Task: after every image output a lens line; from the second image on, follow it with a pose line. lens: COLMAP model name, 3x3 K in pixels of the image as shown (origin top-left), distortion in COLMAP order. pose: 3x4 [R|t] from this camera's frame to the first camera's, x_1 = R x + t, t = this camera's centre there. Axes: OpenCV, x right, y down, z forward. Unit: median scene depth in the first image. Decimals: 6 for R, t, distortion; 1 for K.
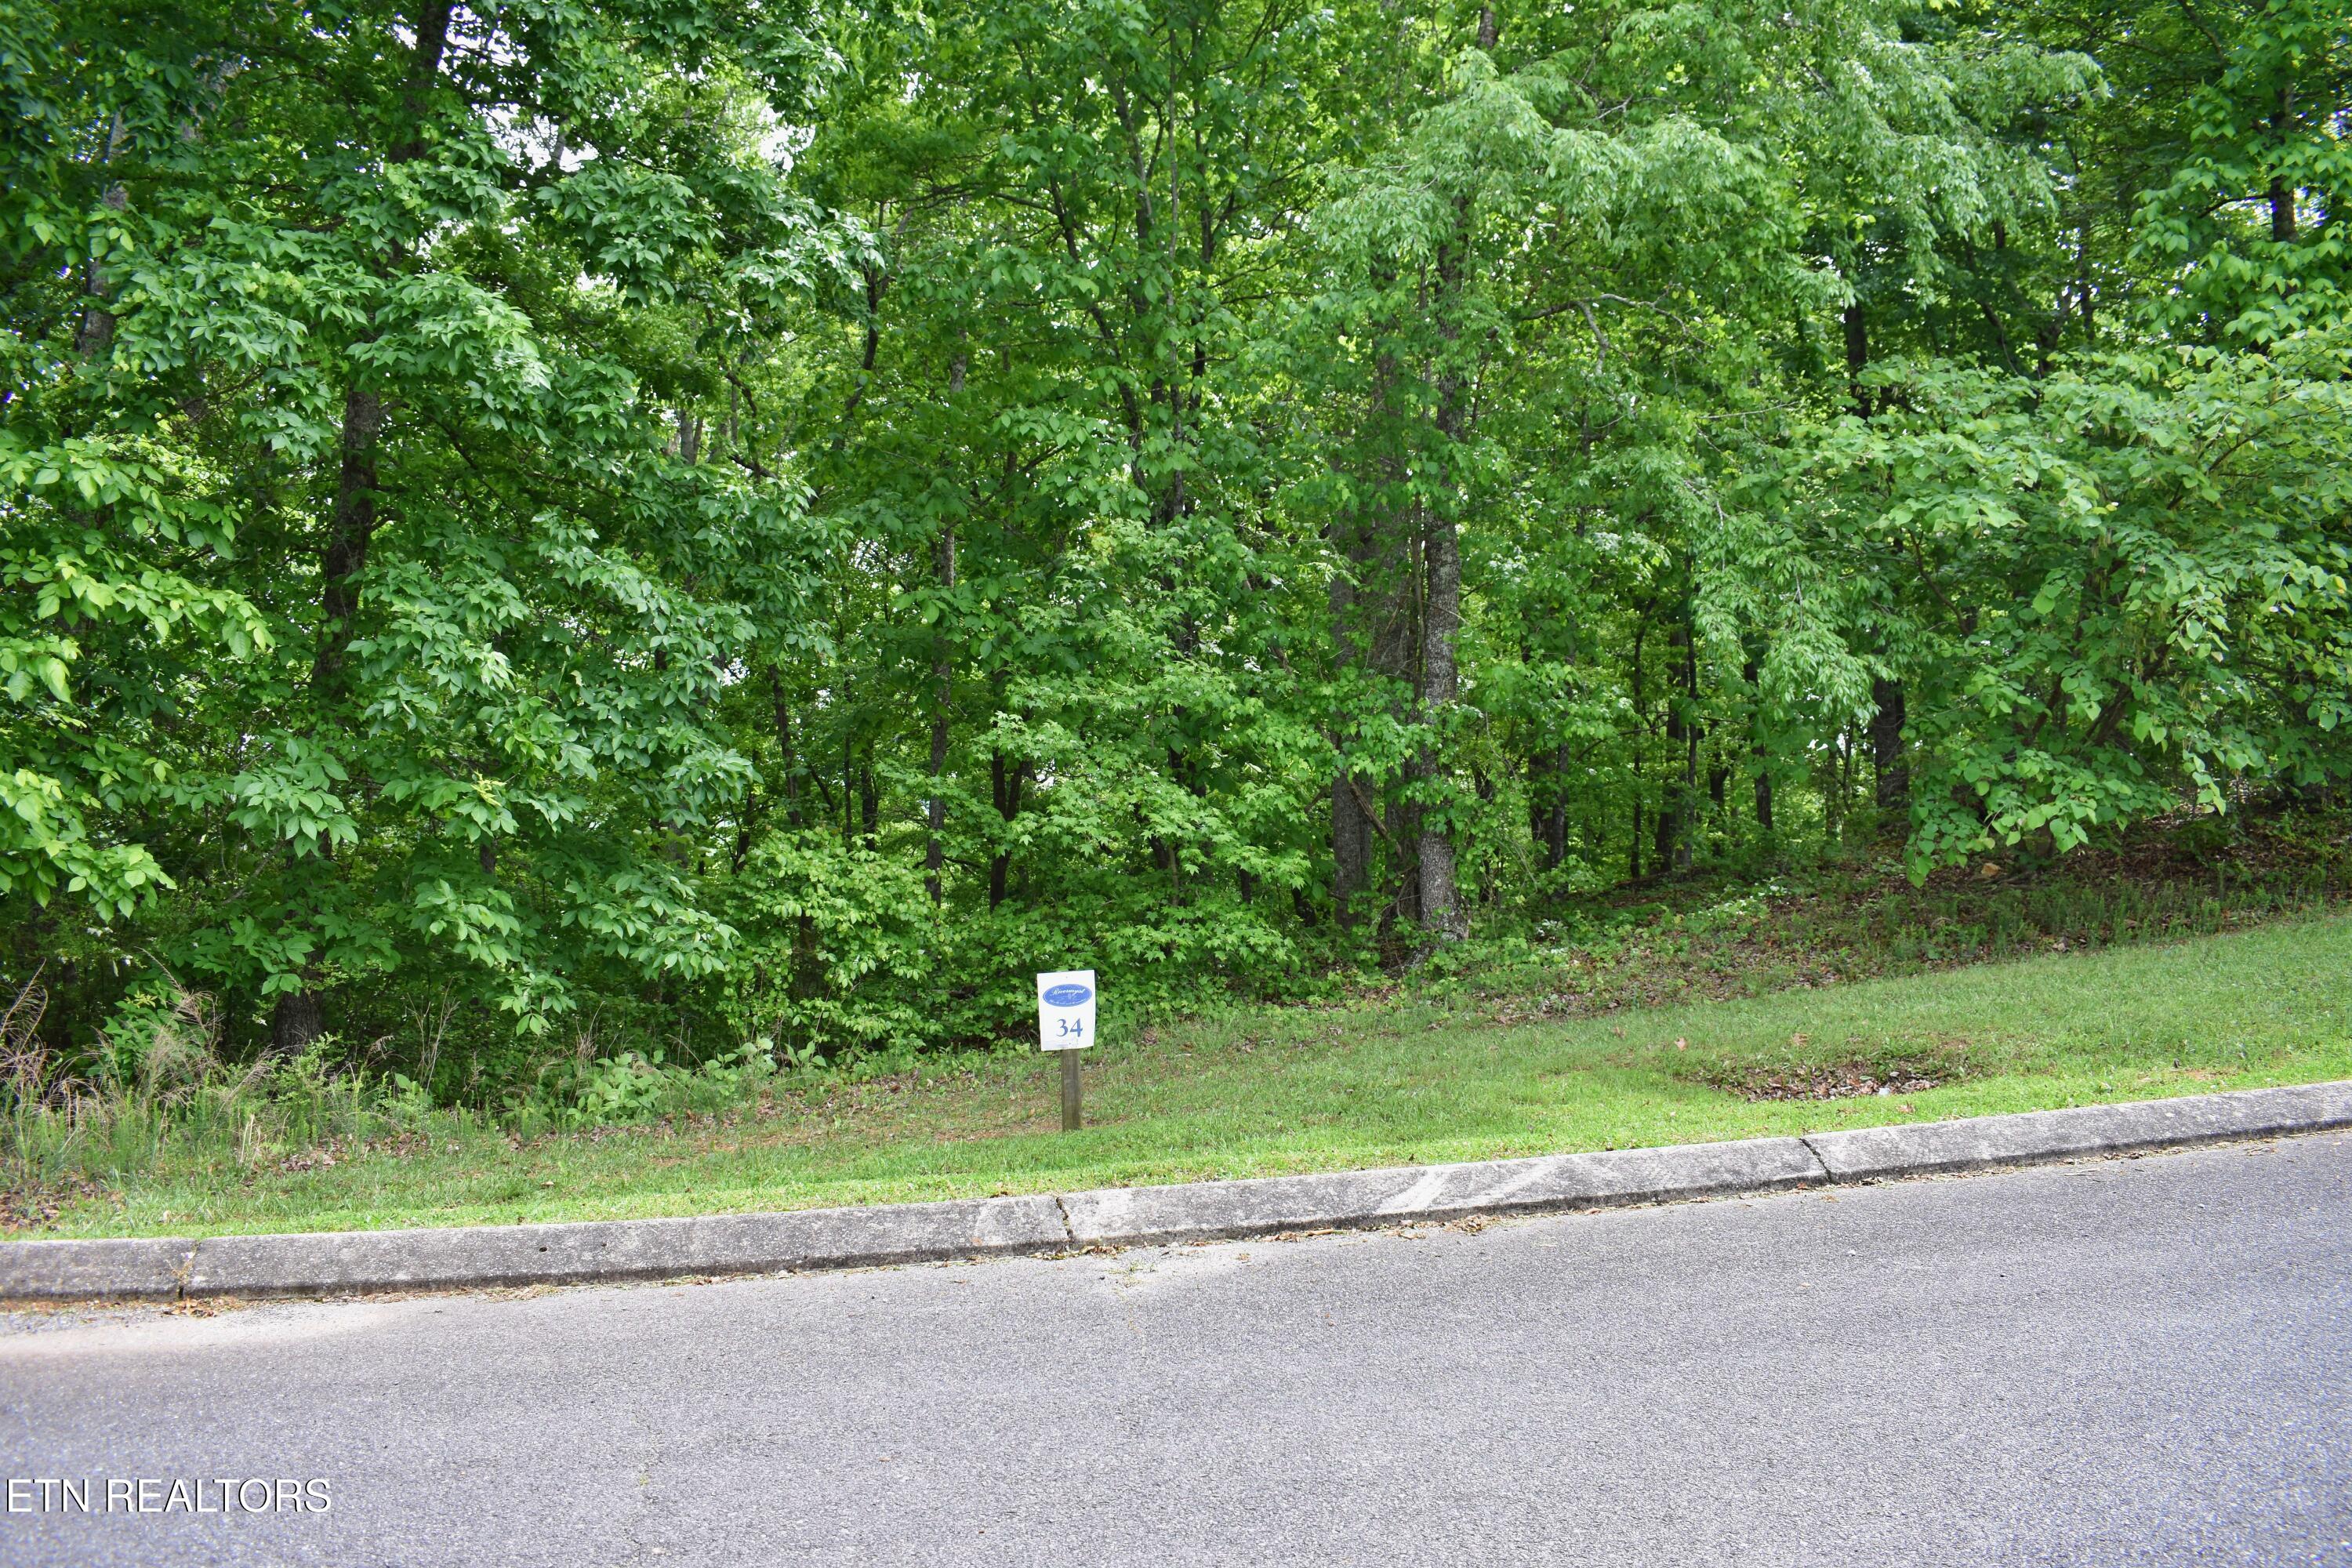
lens RADIAL K [[1836.6, 0, 1179.9], [0, 1836.6, 783.2], [0, 0, 1]] dist [-0.096792, 0.017493]
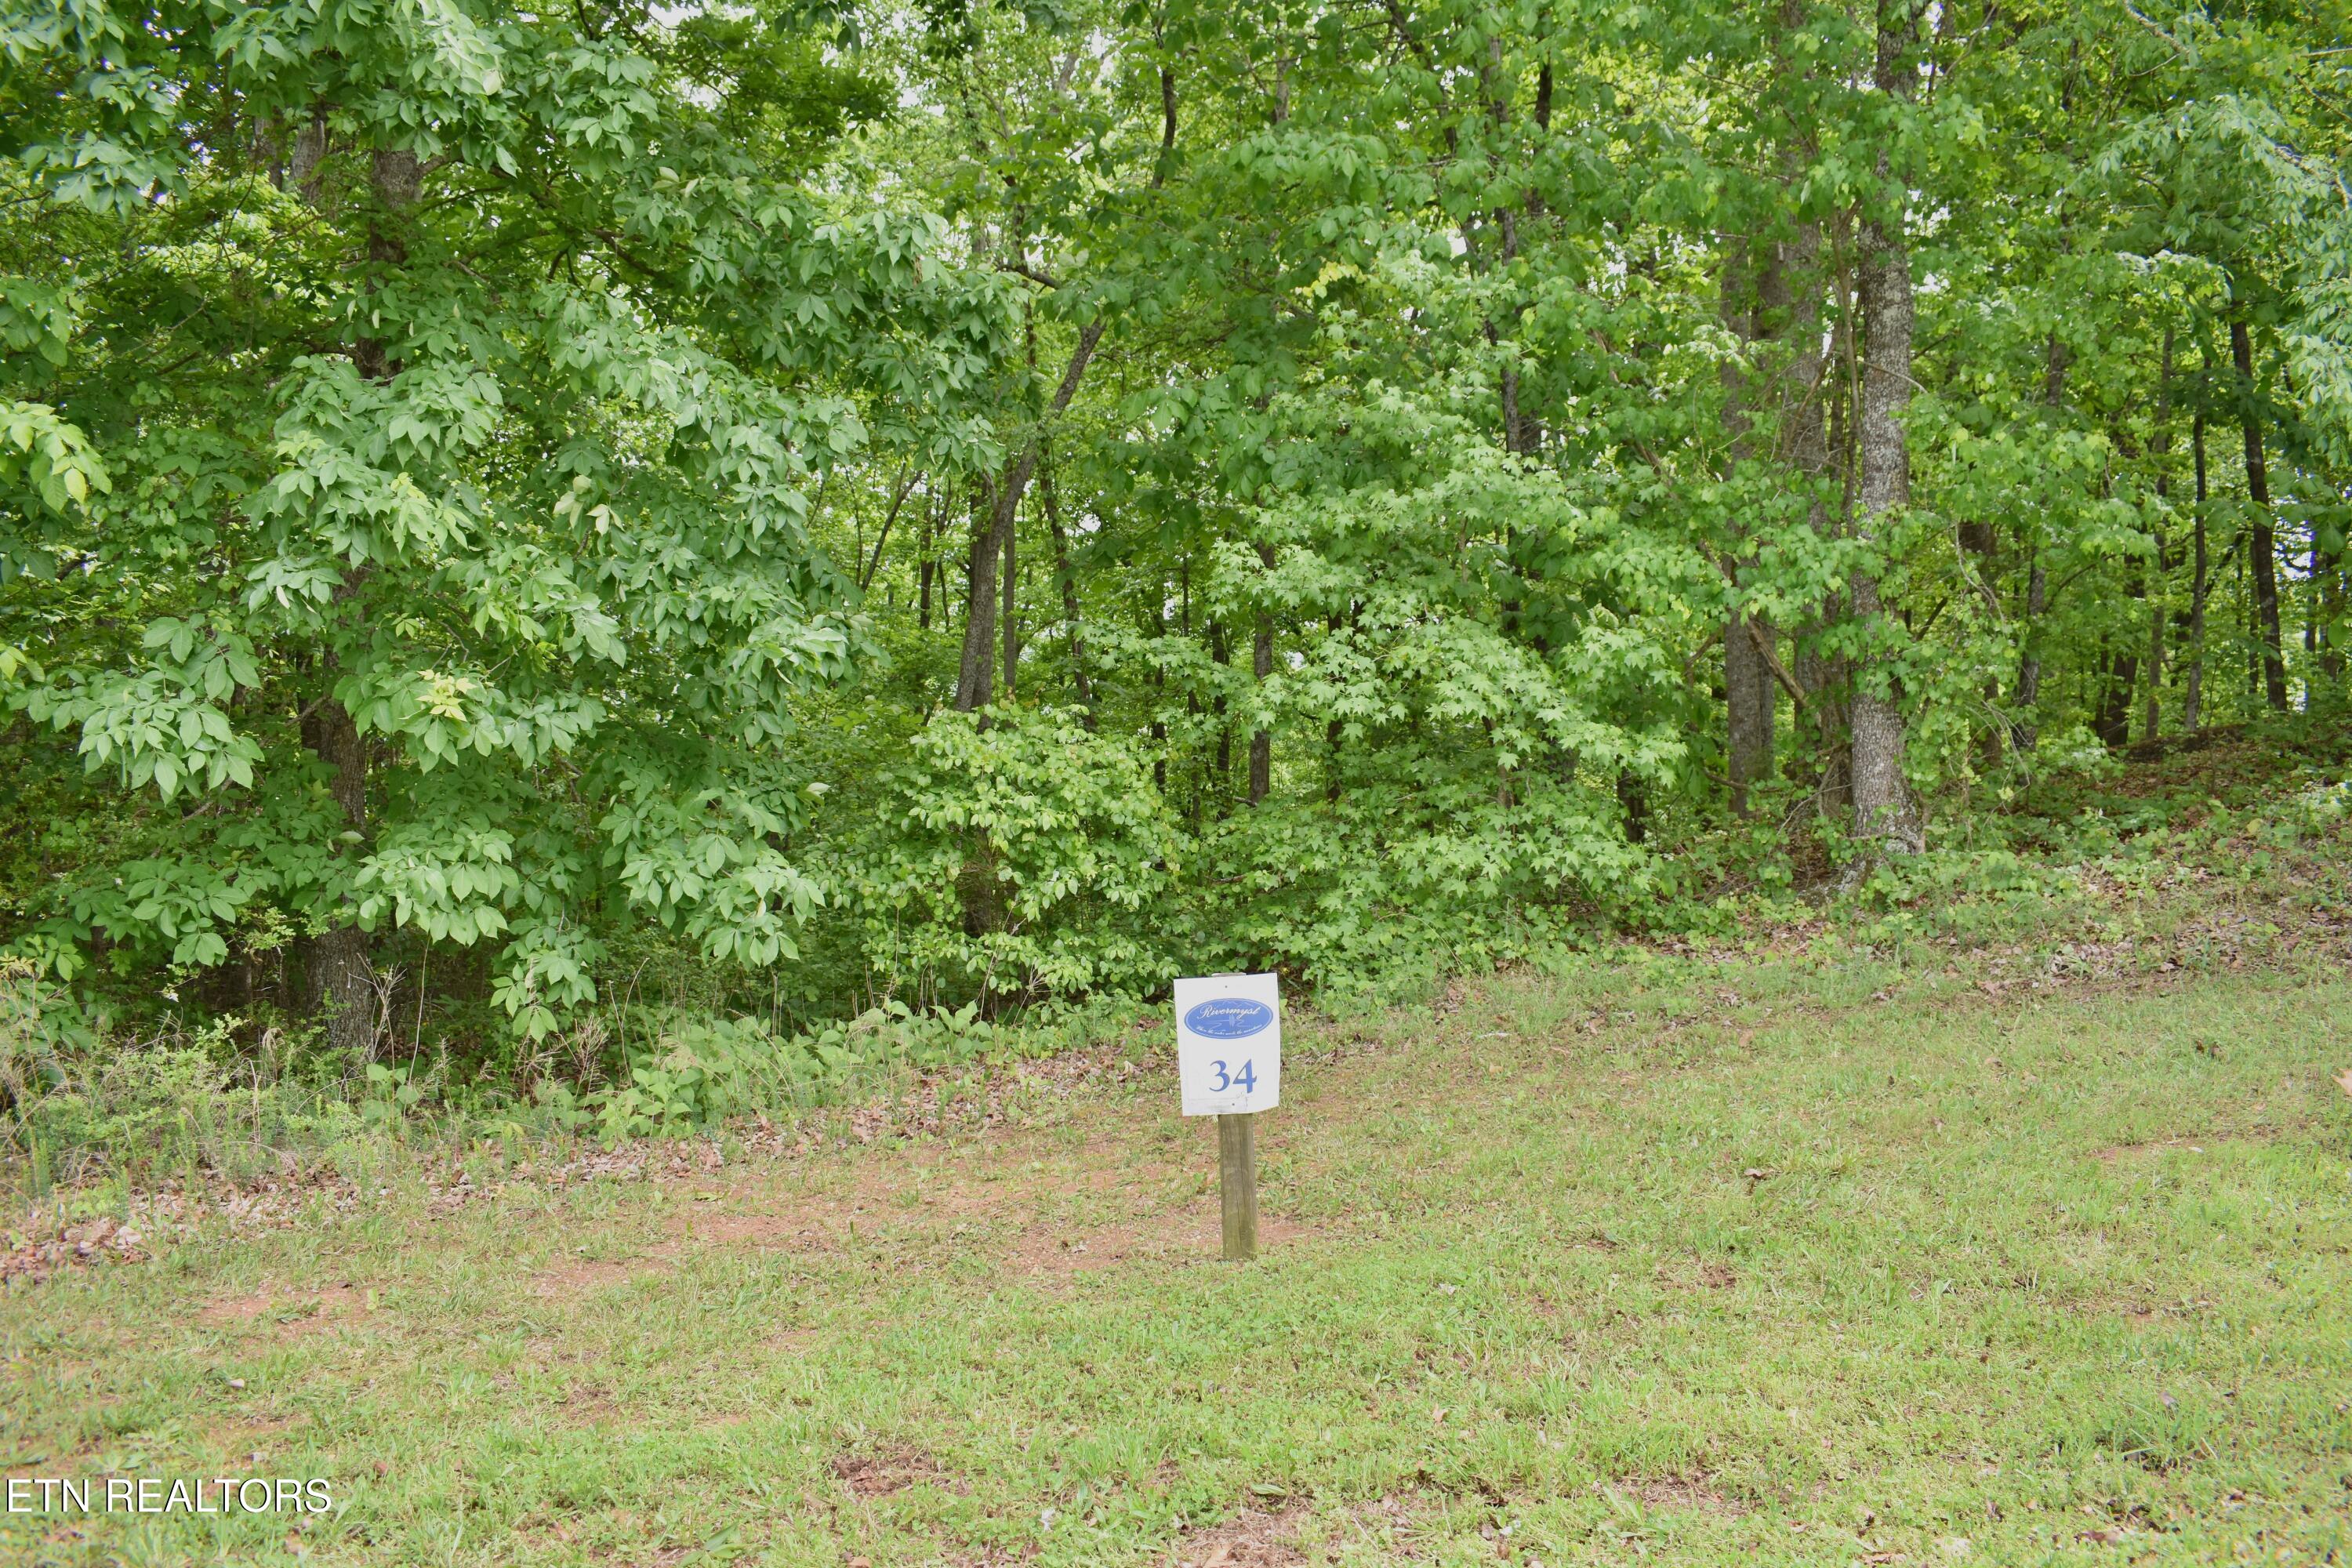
lens RADIAL K [[2028.6, 0, 1179.6], [0, 2028.6, 660.4], [0, 0, 1]] dist [-0.044800, 0.006389]
pose [[0.982886, -0.010956, -0.183890, 0.023189], [0.014253, 0.999760, 0.016617, -0.003591], [0.183664, -0.018954, 0.982806, 0.217473]]
